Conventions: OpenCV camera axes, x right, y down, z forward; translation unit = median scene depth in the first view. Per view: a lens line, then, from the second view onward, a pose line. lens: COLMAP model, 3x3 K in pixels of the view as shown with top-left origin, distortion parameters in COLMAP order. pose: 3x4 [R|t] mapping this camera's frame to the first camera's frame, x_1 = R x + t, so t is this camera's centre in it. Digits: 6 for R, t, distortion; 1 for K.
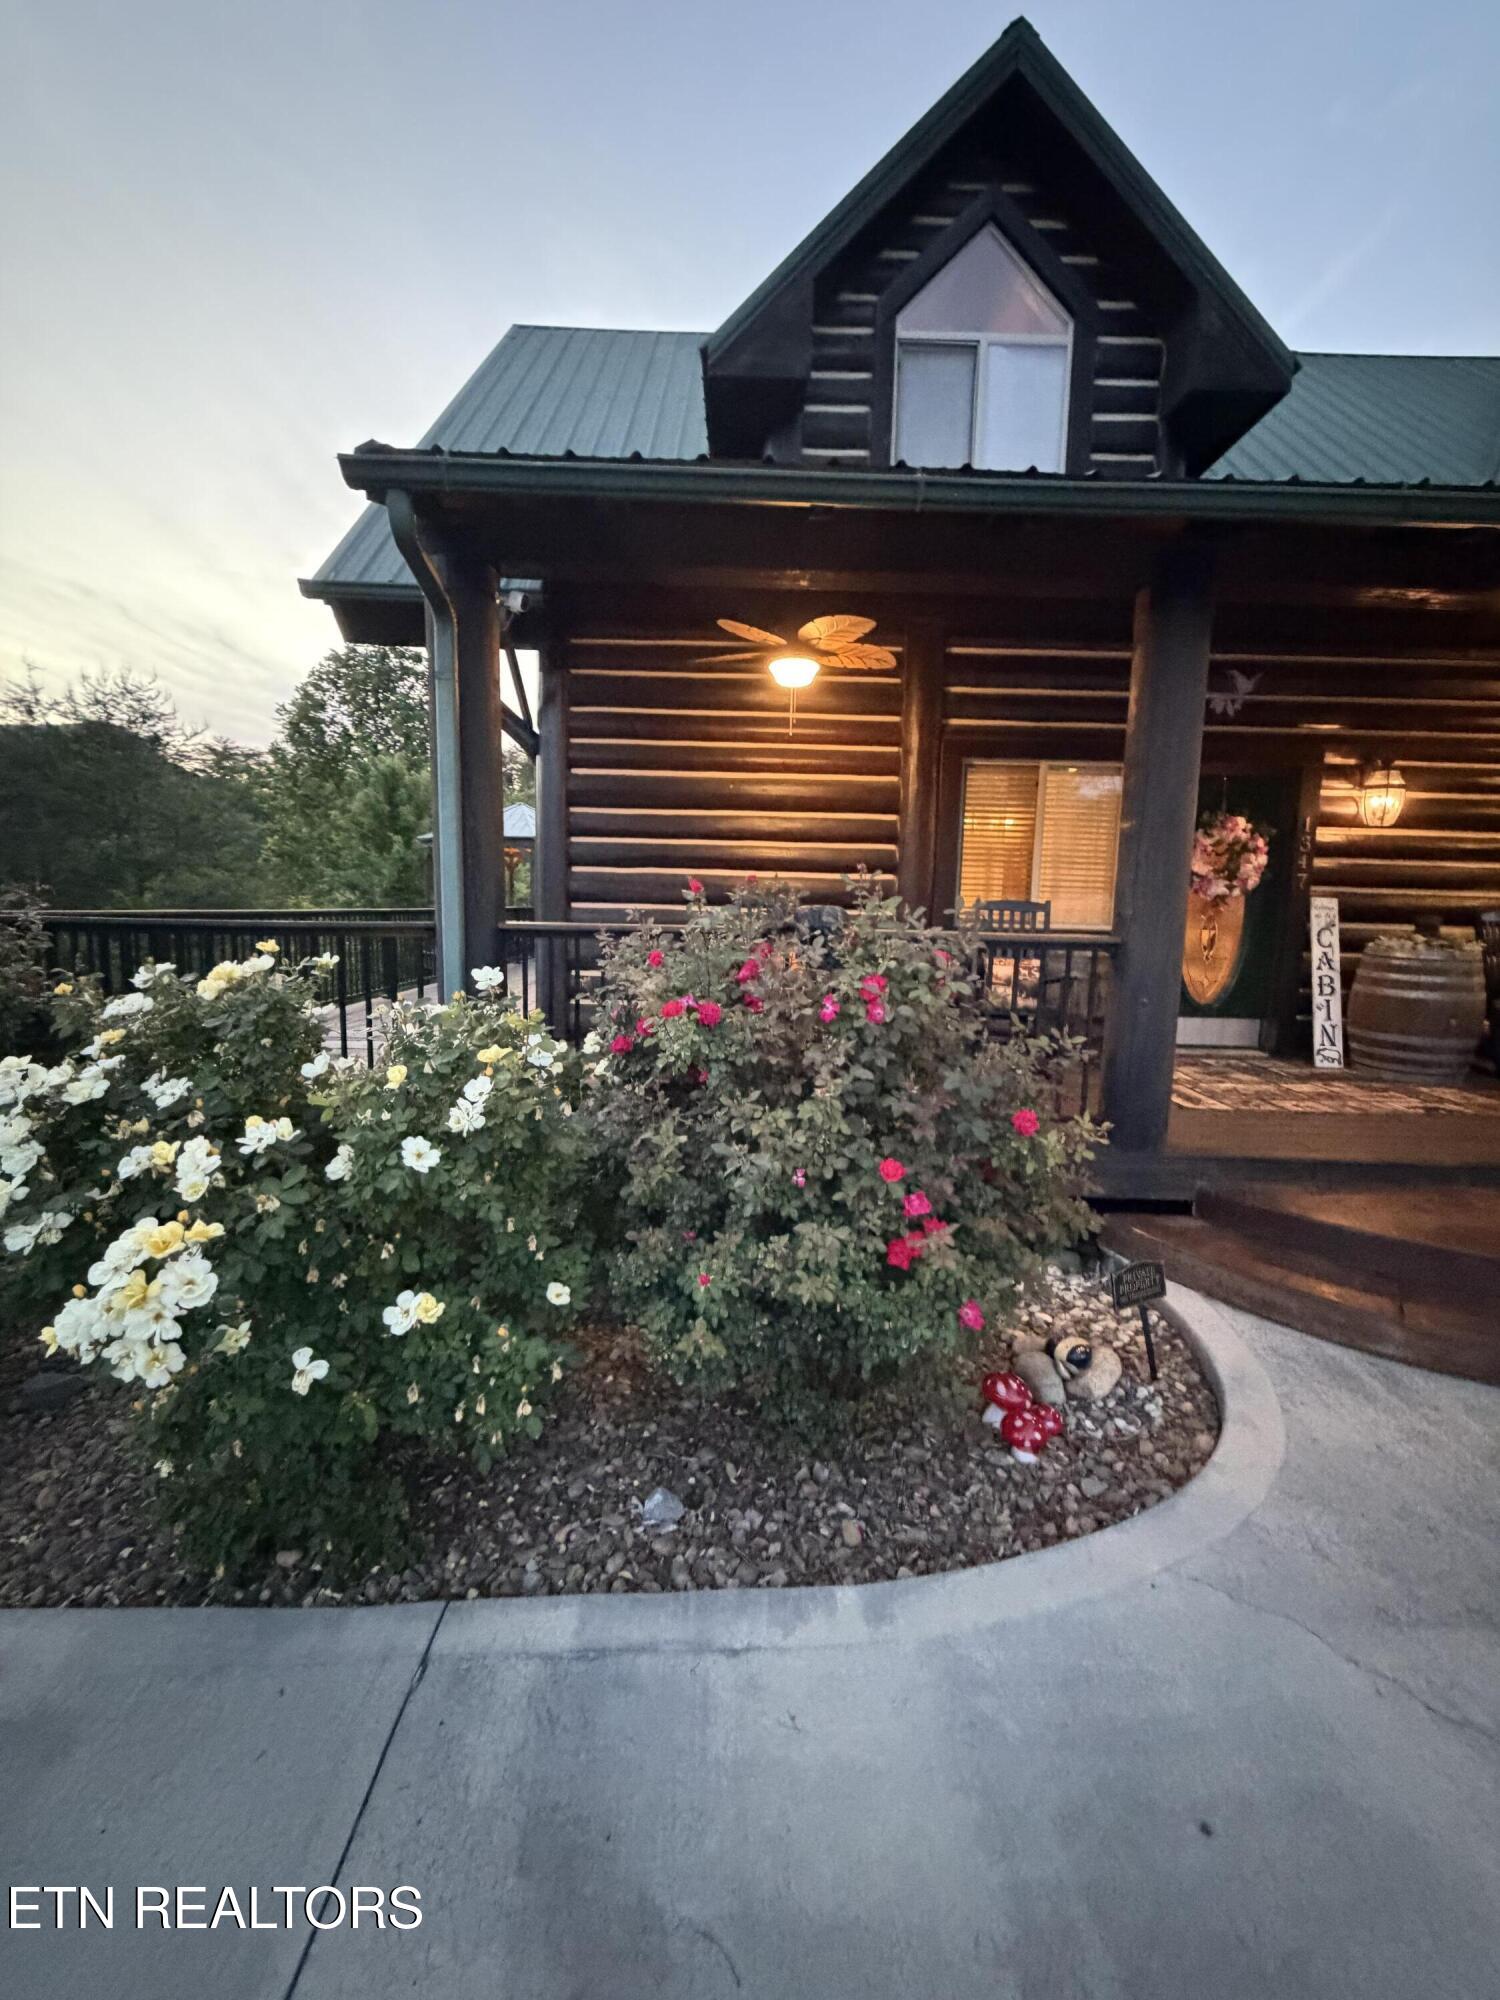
lens RADIAL K [[803.2, 0, 748.3], [0, 803.2, 998.0], [0, 0, 1]] dist [0.003775, -0.001616]
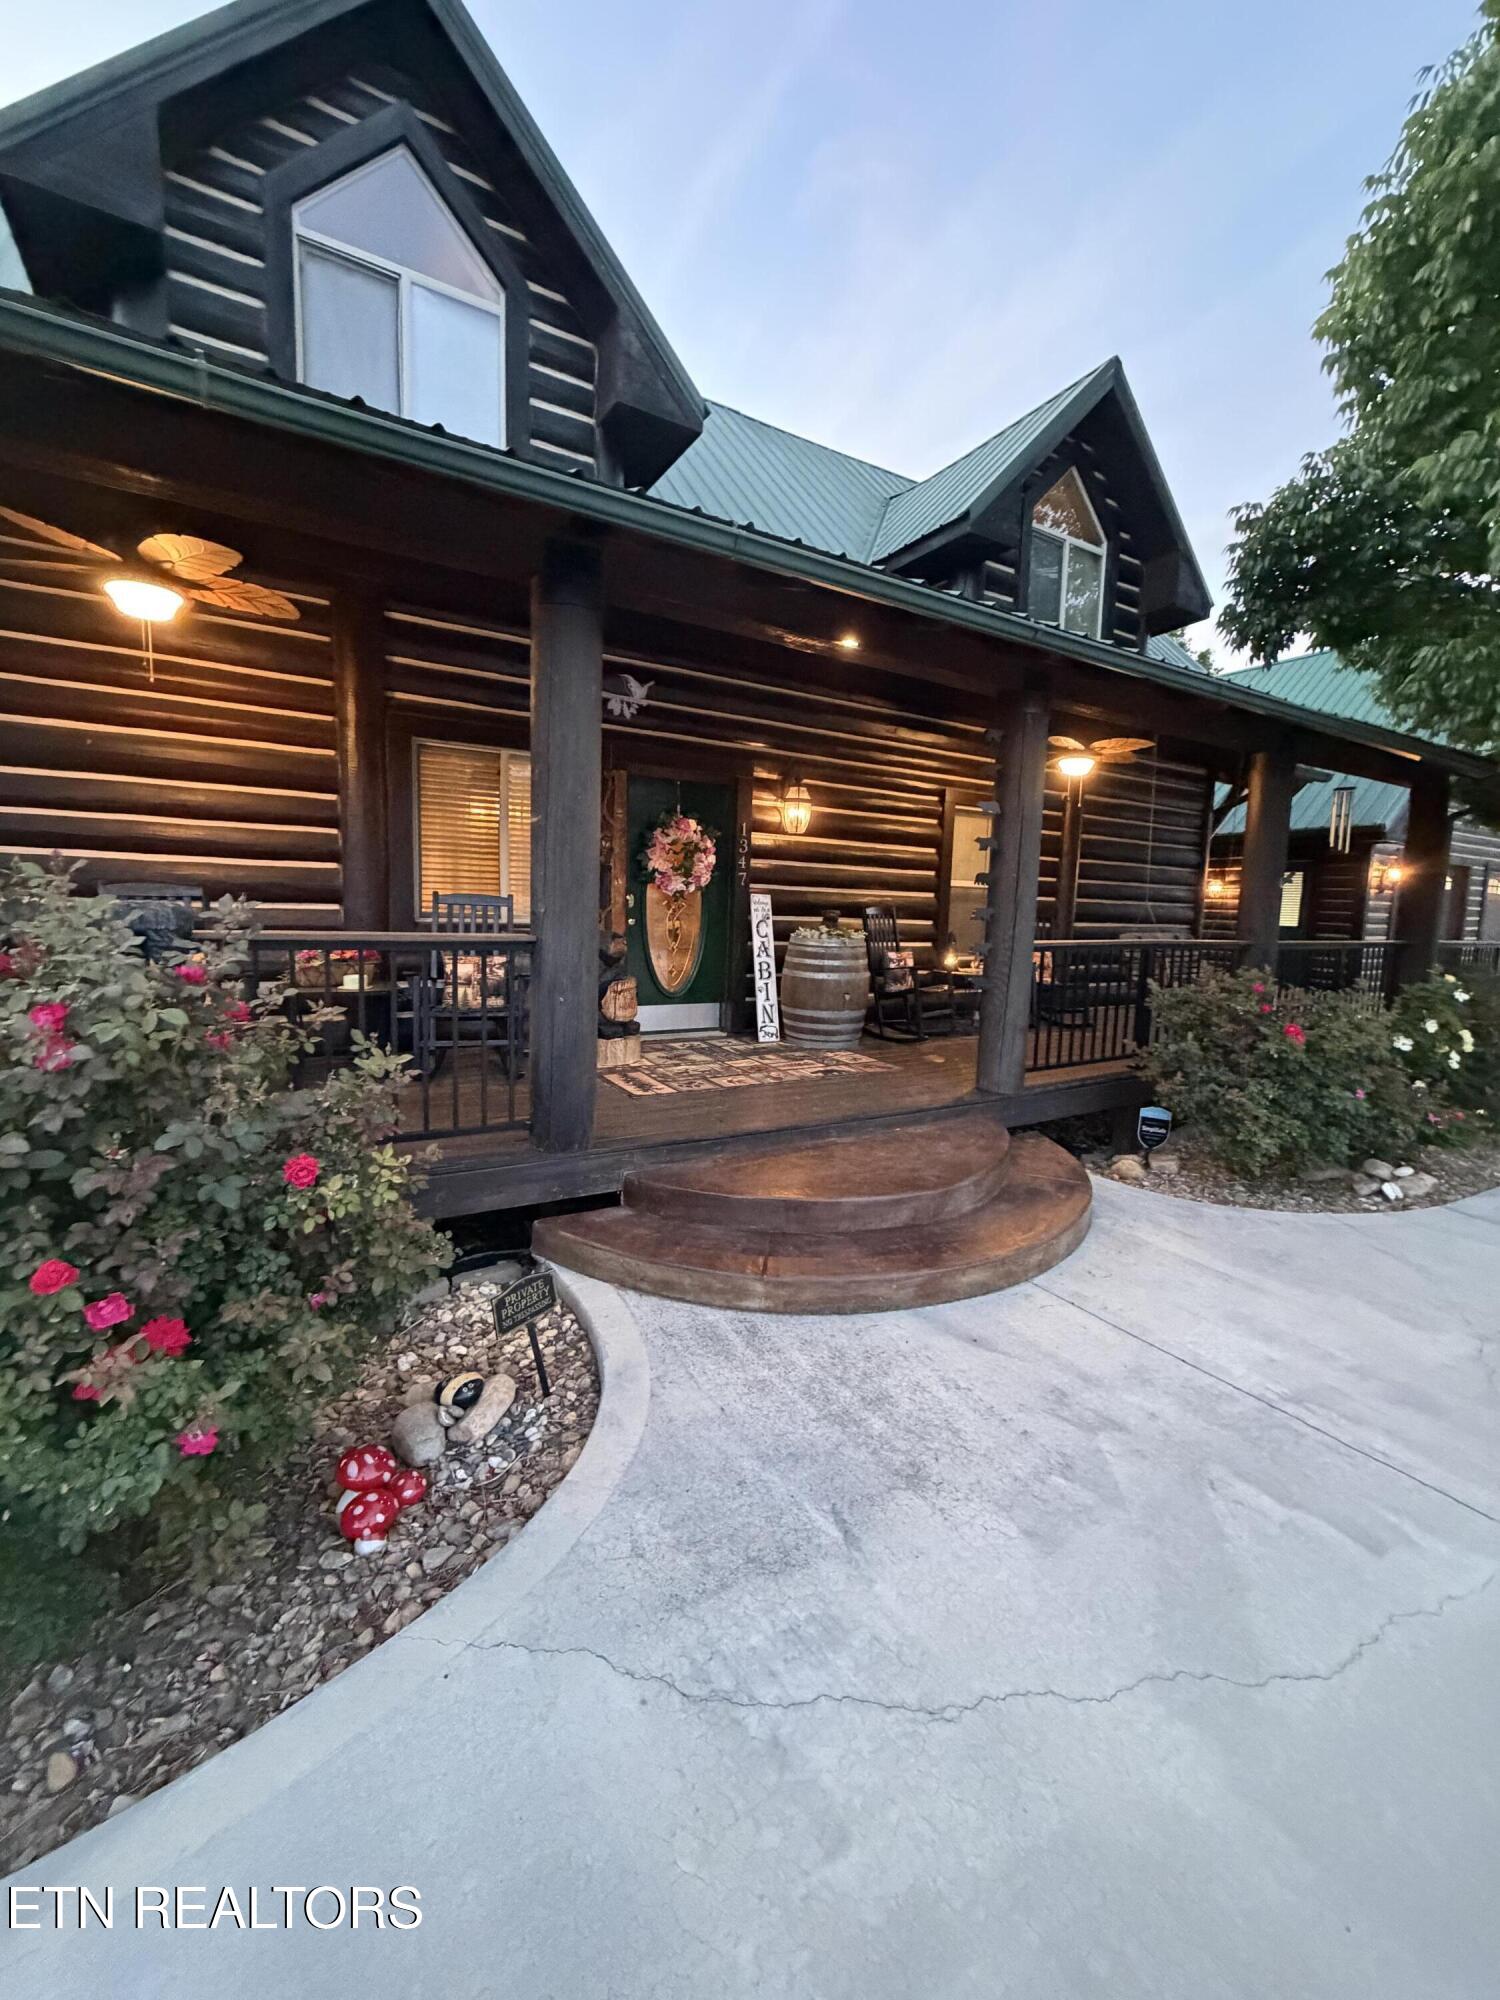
lens RADIAL K [[803.2, 0, 755.6], [0, 803.2, 999.2], [0, 0, 1]] dist [0.003775, -0.001616]
pose [[0.859363, -0.058470, 0.508012, 0.135781], [0.051703, 0.998286, 0.027435, -0.007592], [-0.508745, 0.002689, 0.860913, 0.020776]]
